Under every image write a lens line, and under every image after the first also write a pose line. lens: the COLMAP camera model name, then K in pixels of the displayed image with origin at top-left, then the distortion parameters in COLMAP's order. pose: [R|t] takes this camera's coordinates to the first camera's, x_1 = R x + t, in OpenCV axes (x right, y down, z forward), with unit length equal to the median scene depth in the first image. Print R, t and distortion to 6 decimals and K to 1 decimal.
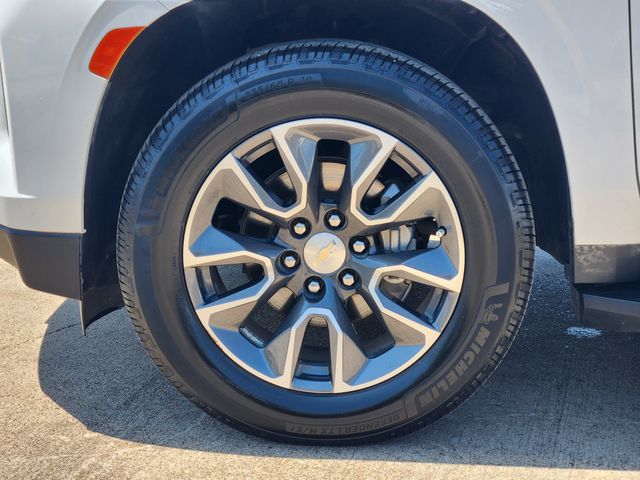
lens RADIAL K [[1258.1, 0, 310.2], [0, 1258.1, 240.3], [0, 0, 1]] dist [-0.597388, 5.120274]
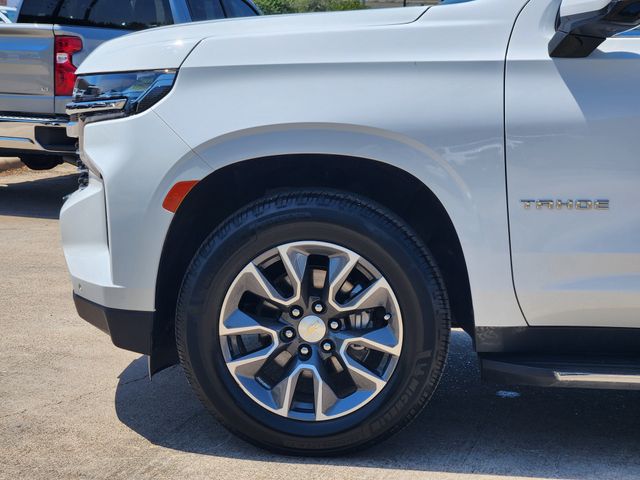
lens RADIAL K [[1258.1, 0, 310.2], [0, 1258.1, 240.3], [0, 0, 1]] dist [-0.597388, 5.120274]
pose [[0.999363, 0.021368, -0.028593, 0.051378], [-0.023497, 0.996807, -0.076313, 0.019718], [0.026871, 0.076936, 0.996674, -0.532044]]
